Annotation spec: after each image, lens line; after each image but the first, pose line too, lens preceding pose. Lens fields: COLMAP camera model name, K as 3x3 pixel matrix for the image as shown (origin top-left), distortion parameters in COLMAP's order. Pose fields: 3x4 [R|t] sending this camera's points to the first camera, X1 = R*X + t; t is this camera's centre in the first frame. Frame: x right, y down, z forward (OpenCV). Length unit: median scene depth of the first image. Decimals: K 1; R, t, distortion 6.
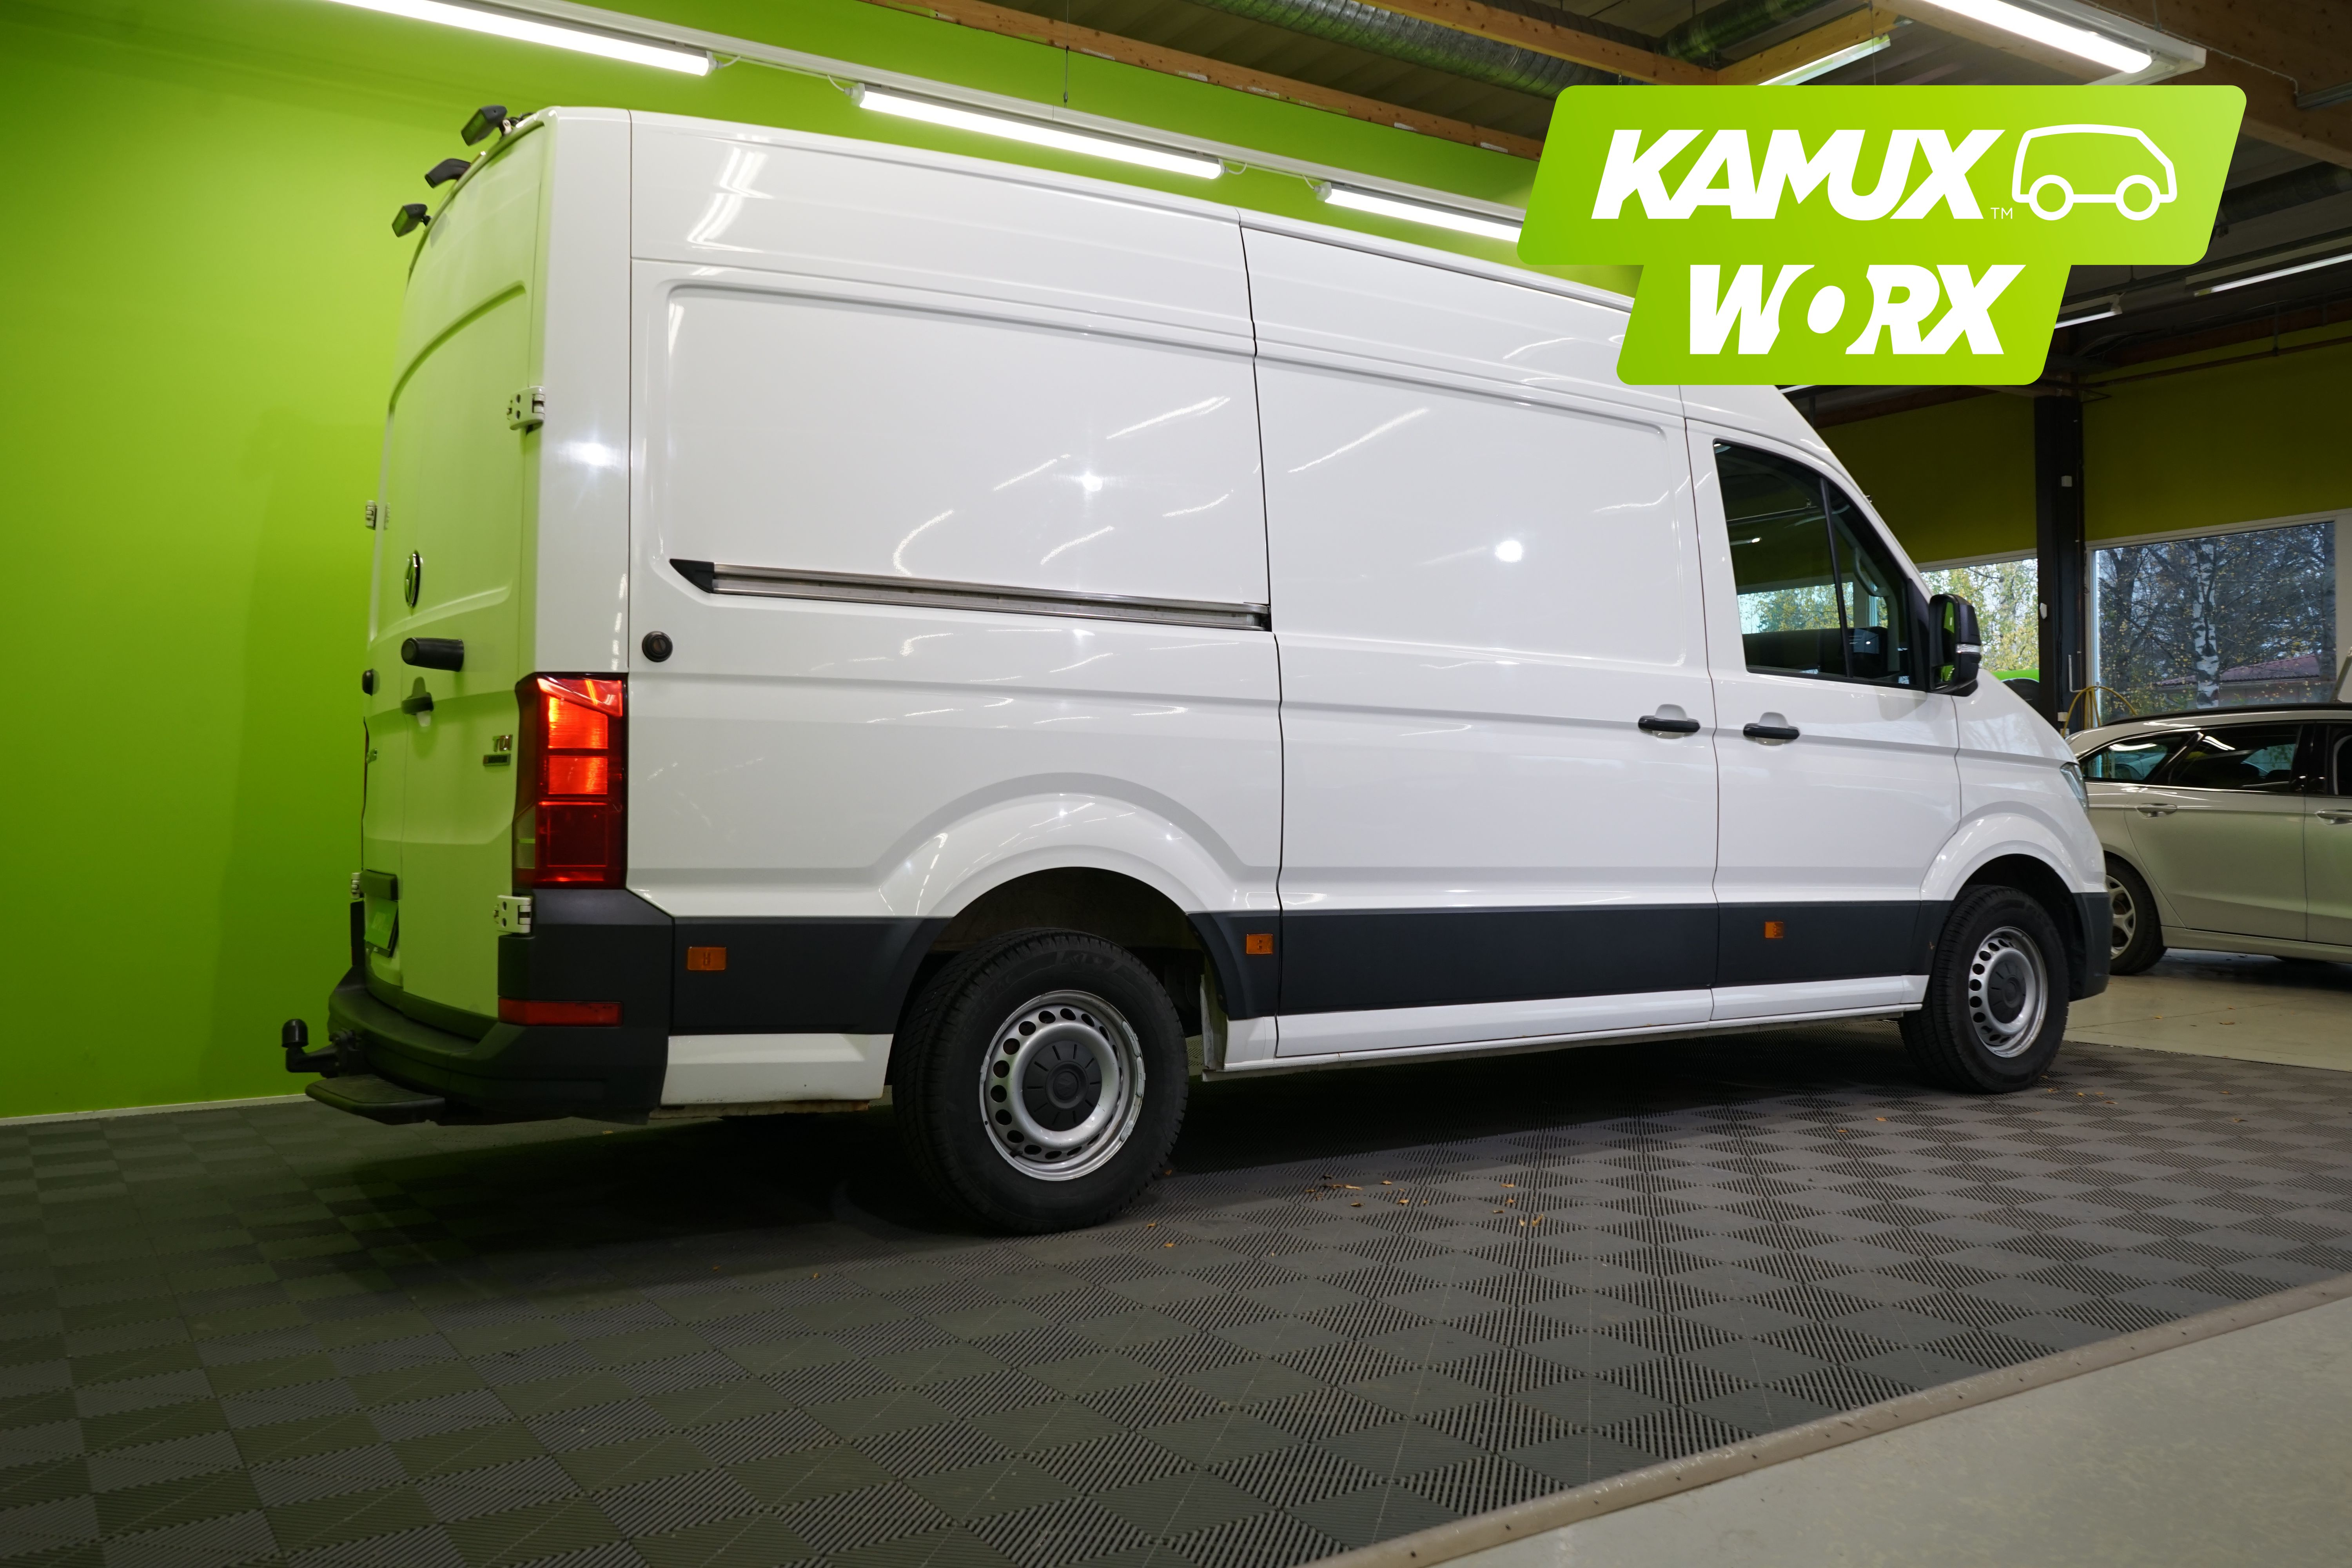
lens RADIAL K [[1961.6, 0, 1173.2], [0, 1961.6, 791.8], [0, 0, 1]] dist [-0.012466, 0.024043]
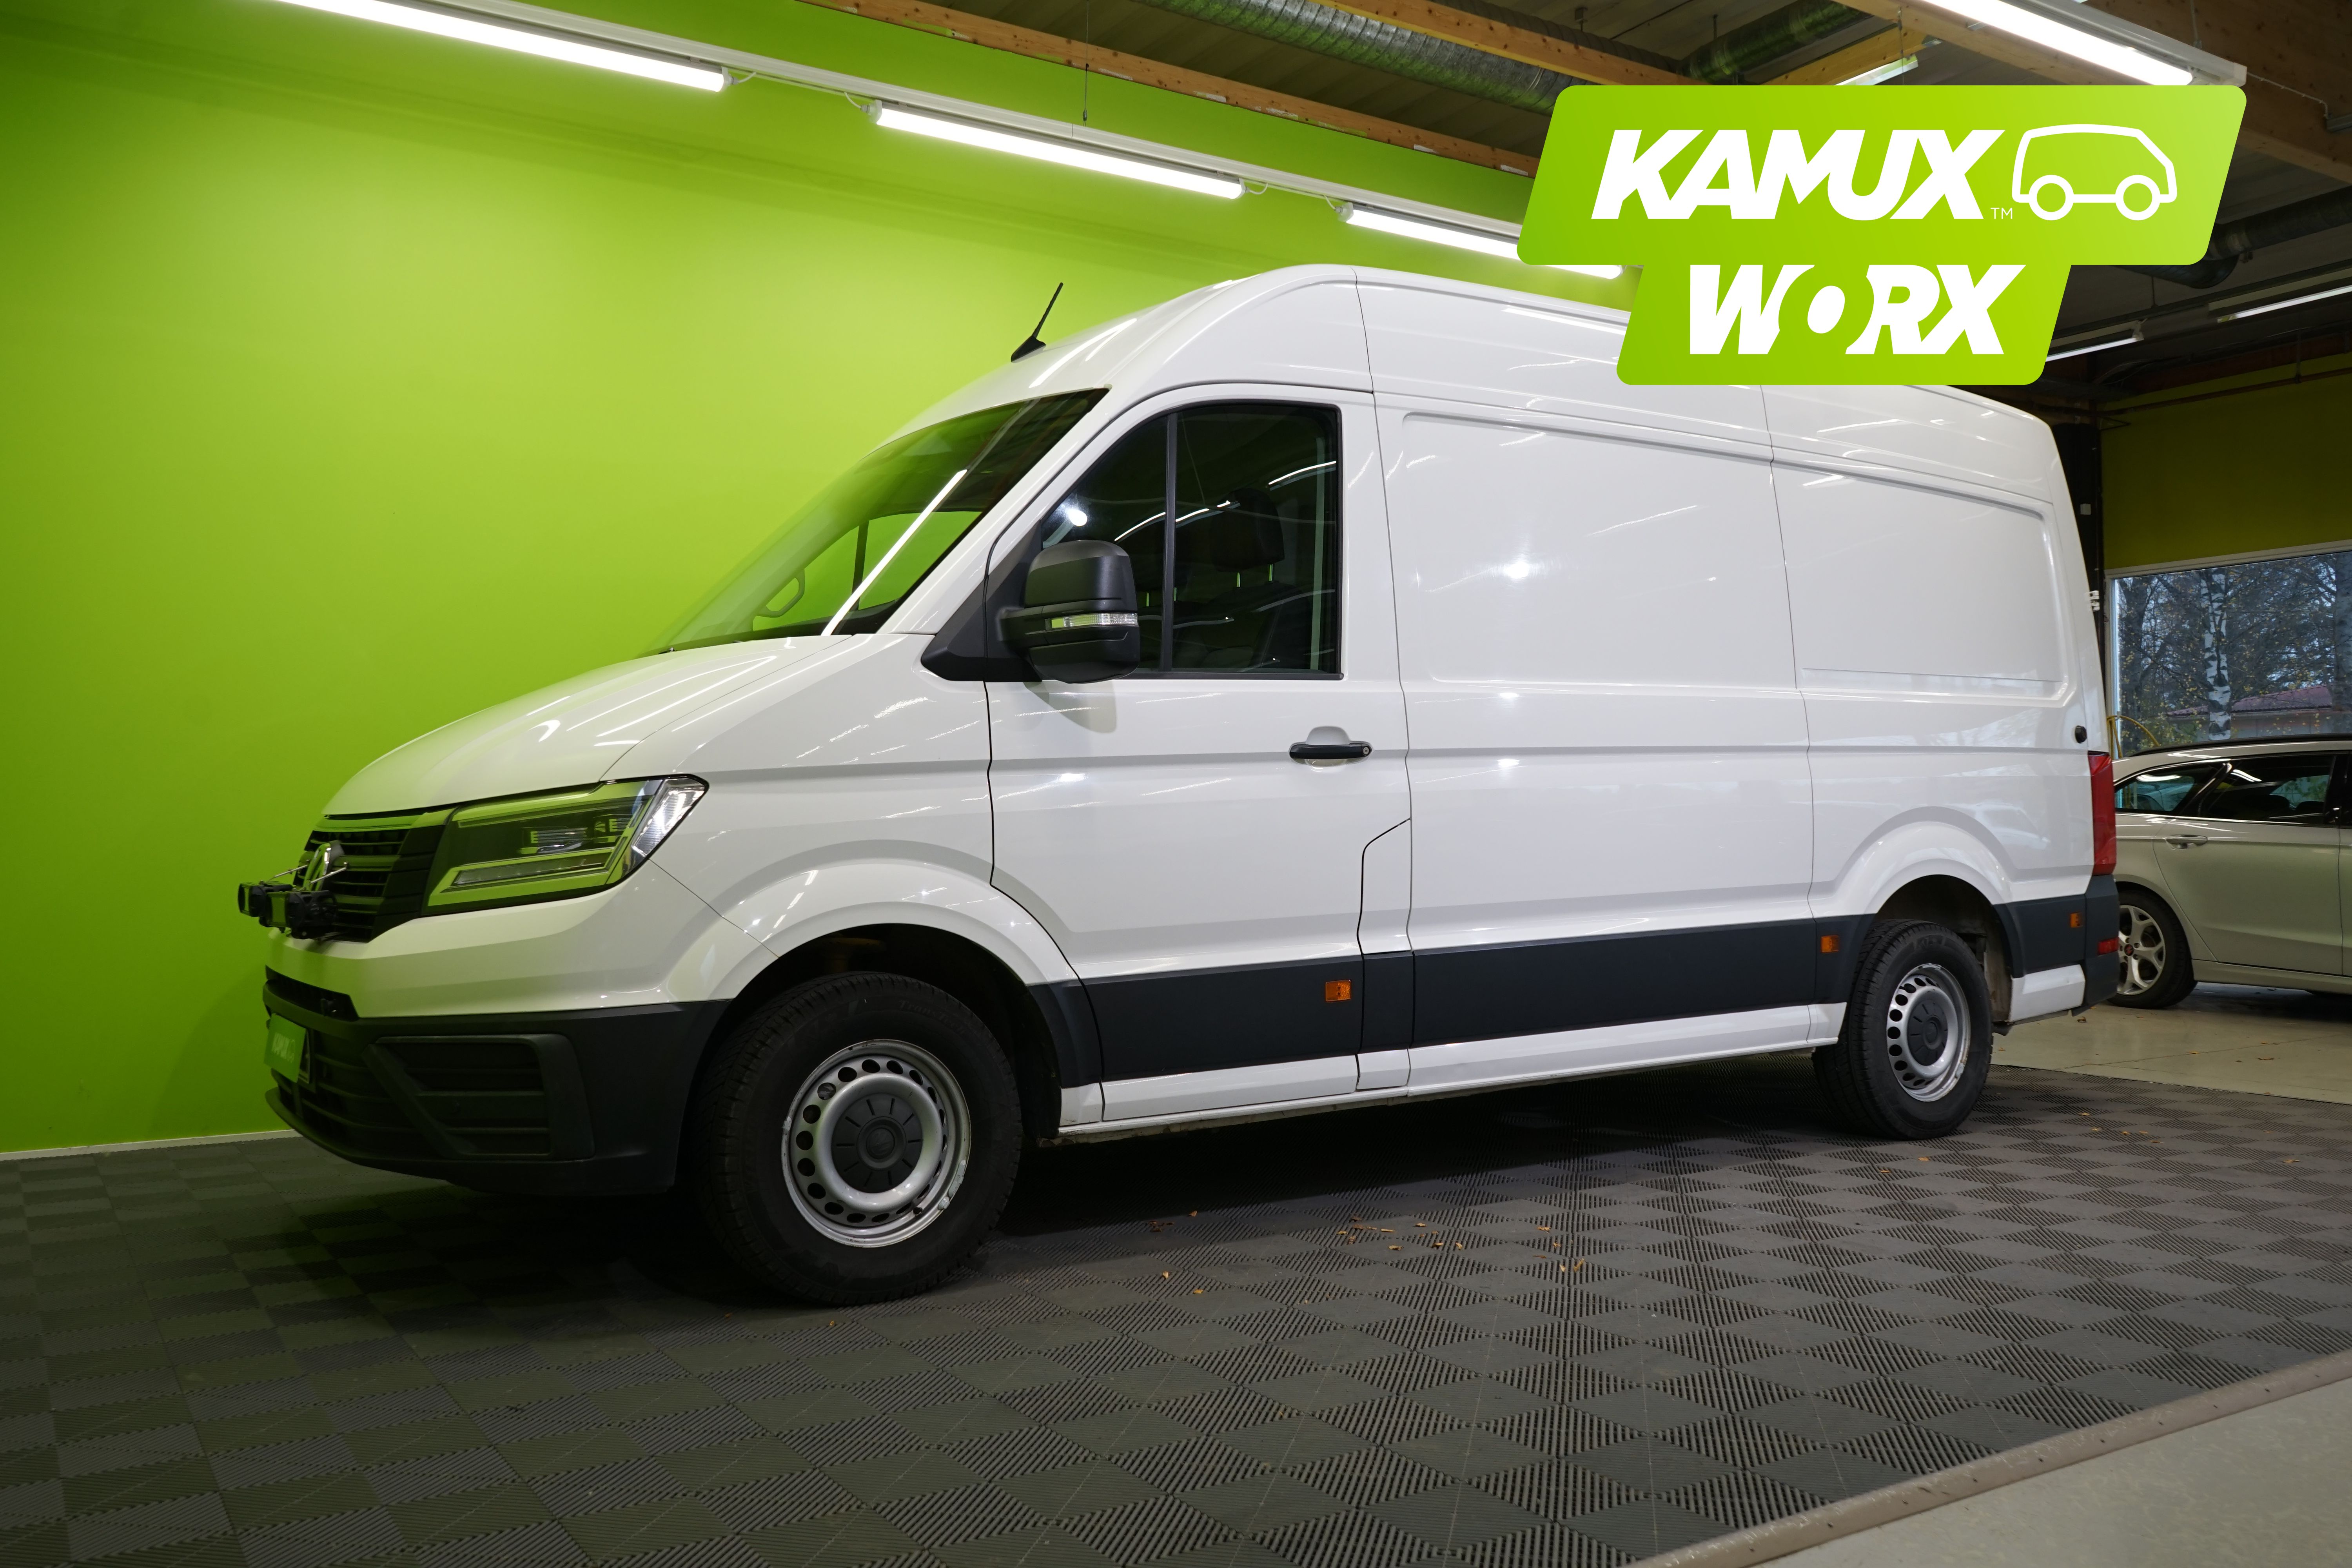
lens RADIAL K [[1961.6, 0, 1173.5], [0, 1961.6, 787.7], [0, 0, 1]] dist [-0.012466, 0.024043]
pose [[0.999997, 0.001428, -0.001830, -0.011386], [-0.001459, 0.999854, -0.017047, 0.000009], [0.001806, 0.017050, 0.999853, 0.029381]]
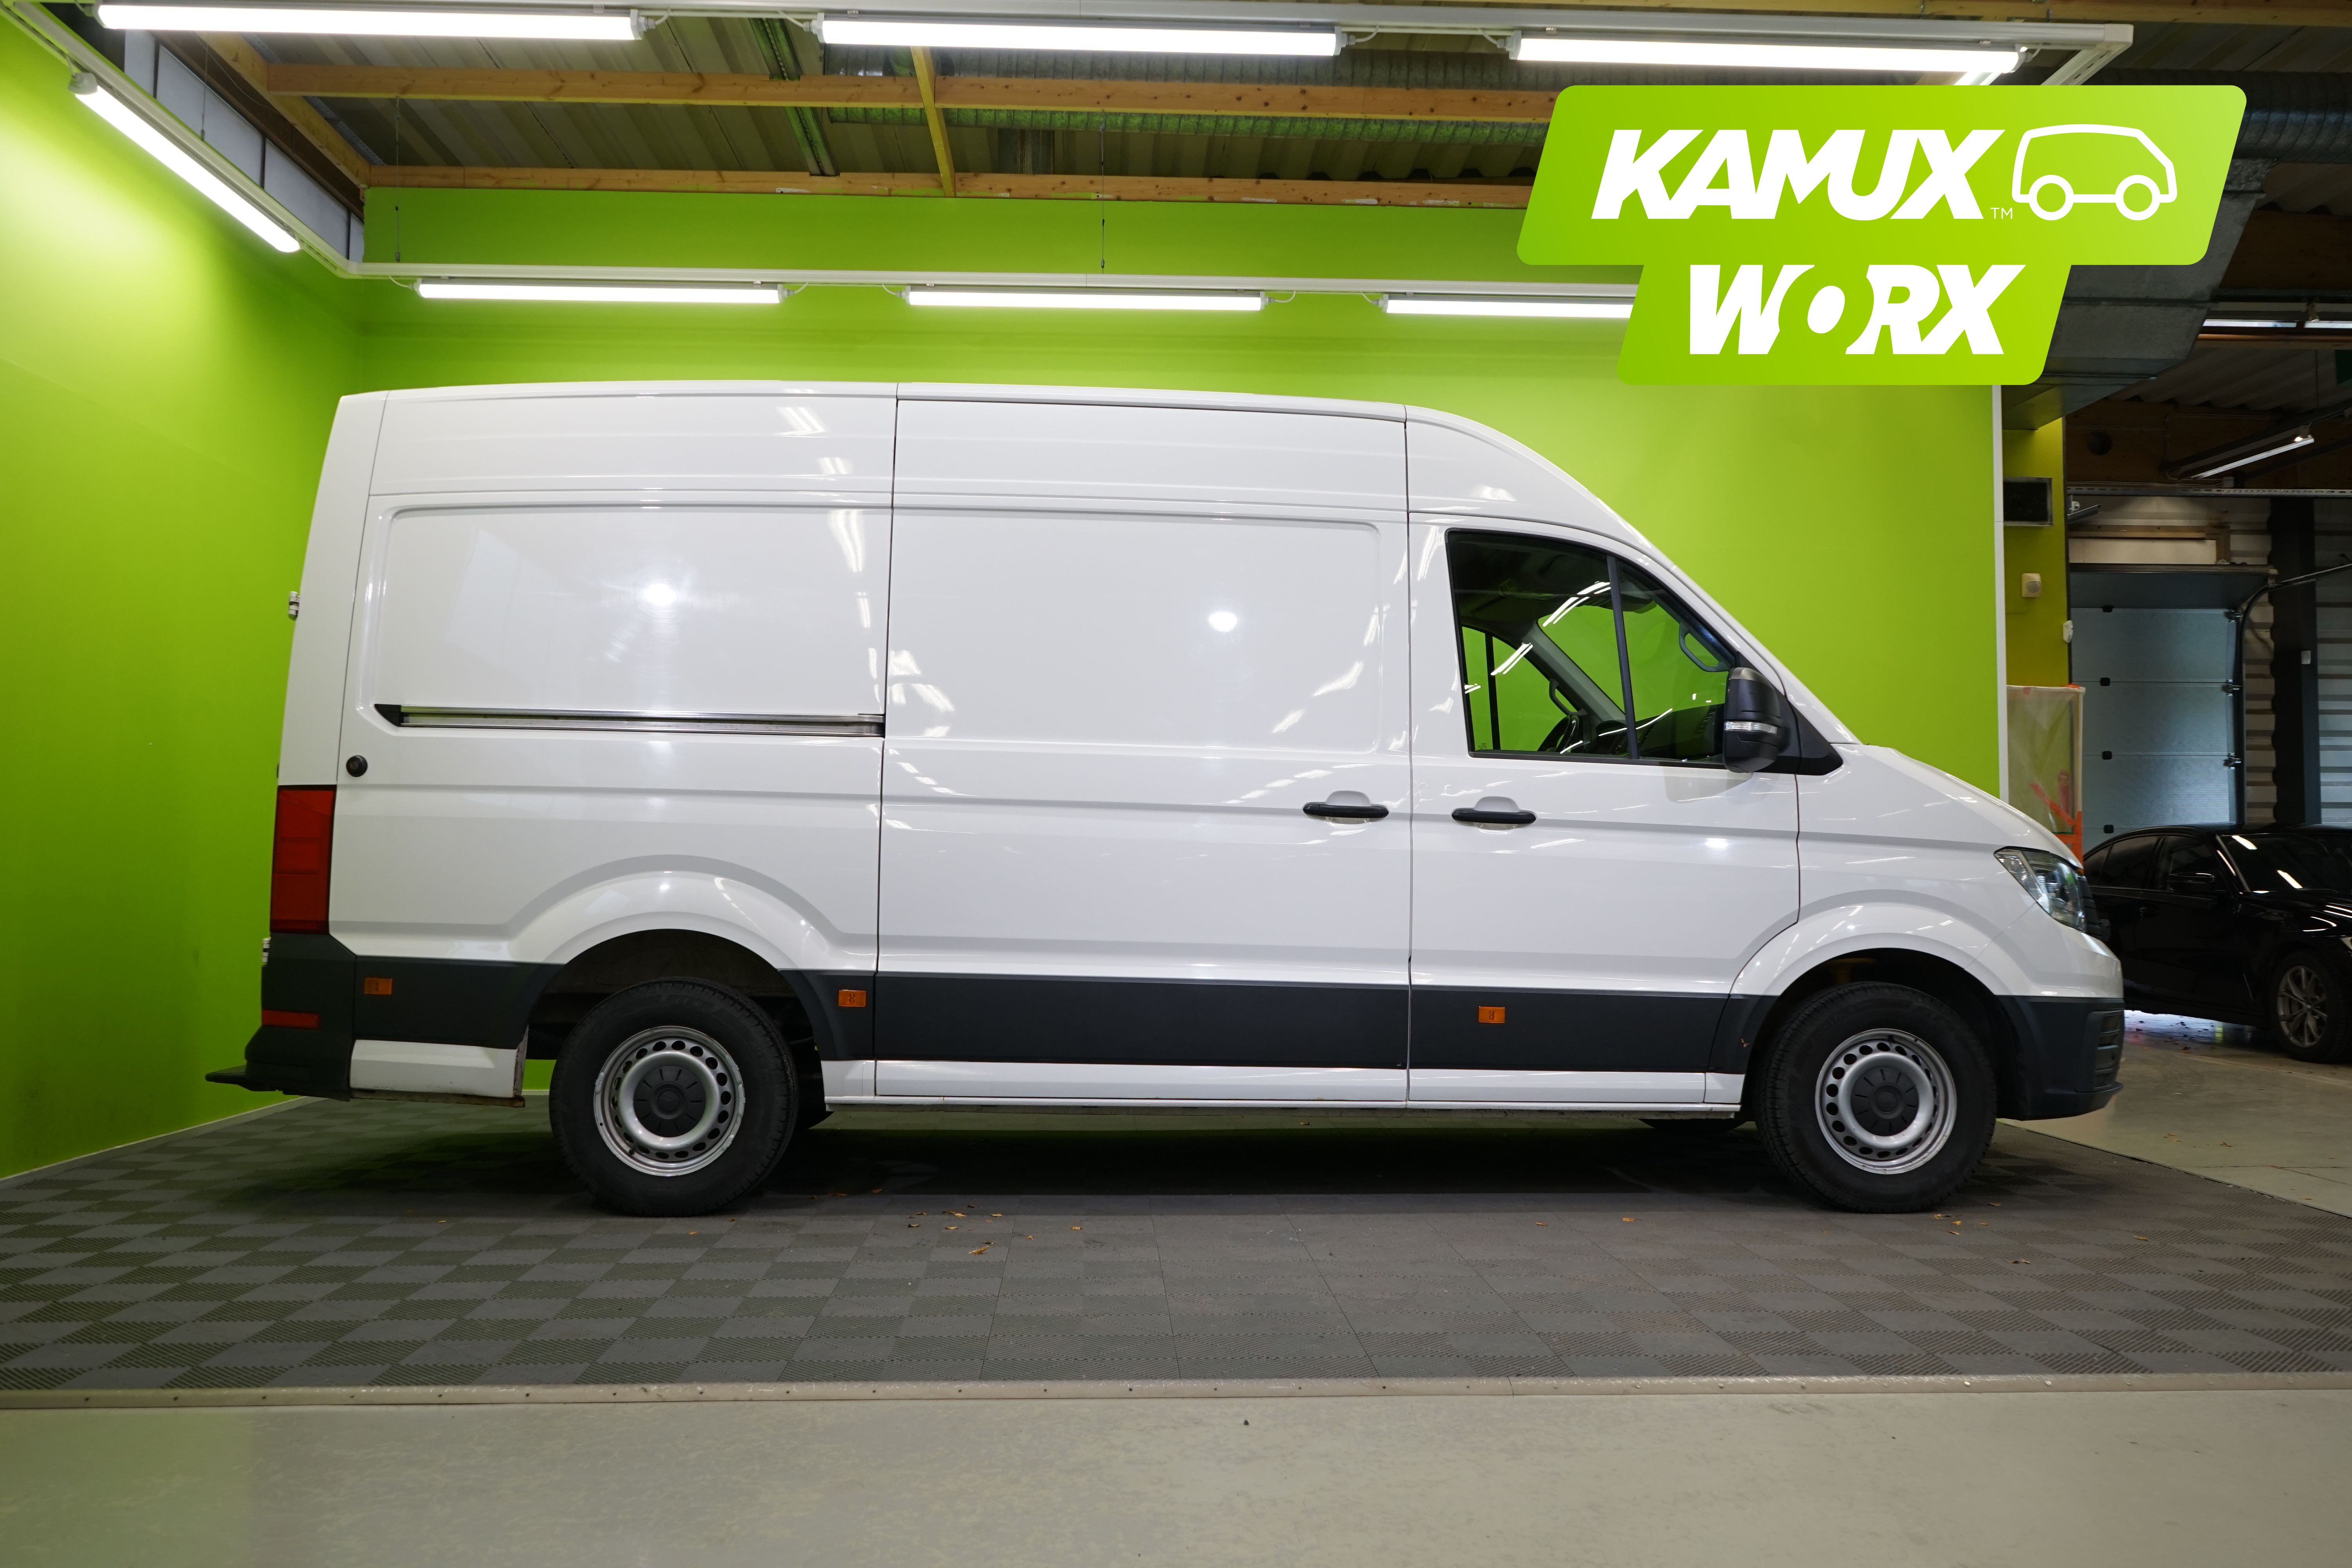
lens RADIAL K [[1961.6, 0, 1194.8], [0, 1961.6, 781.2], [0, 0, 1]] dist [-0.012466, 0.024043]
pose [[0.856218, -0.012675, -0.516459, 0.808122], [-0.007752, 0.999271, -0.037377, -0.011396], [0.516557, 0.036007, 0.855496, 0.074548]]
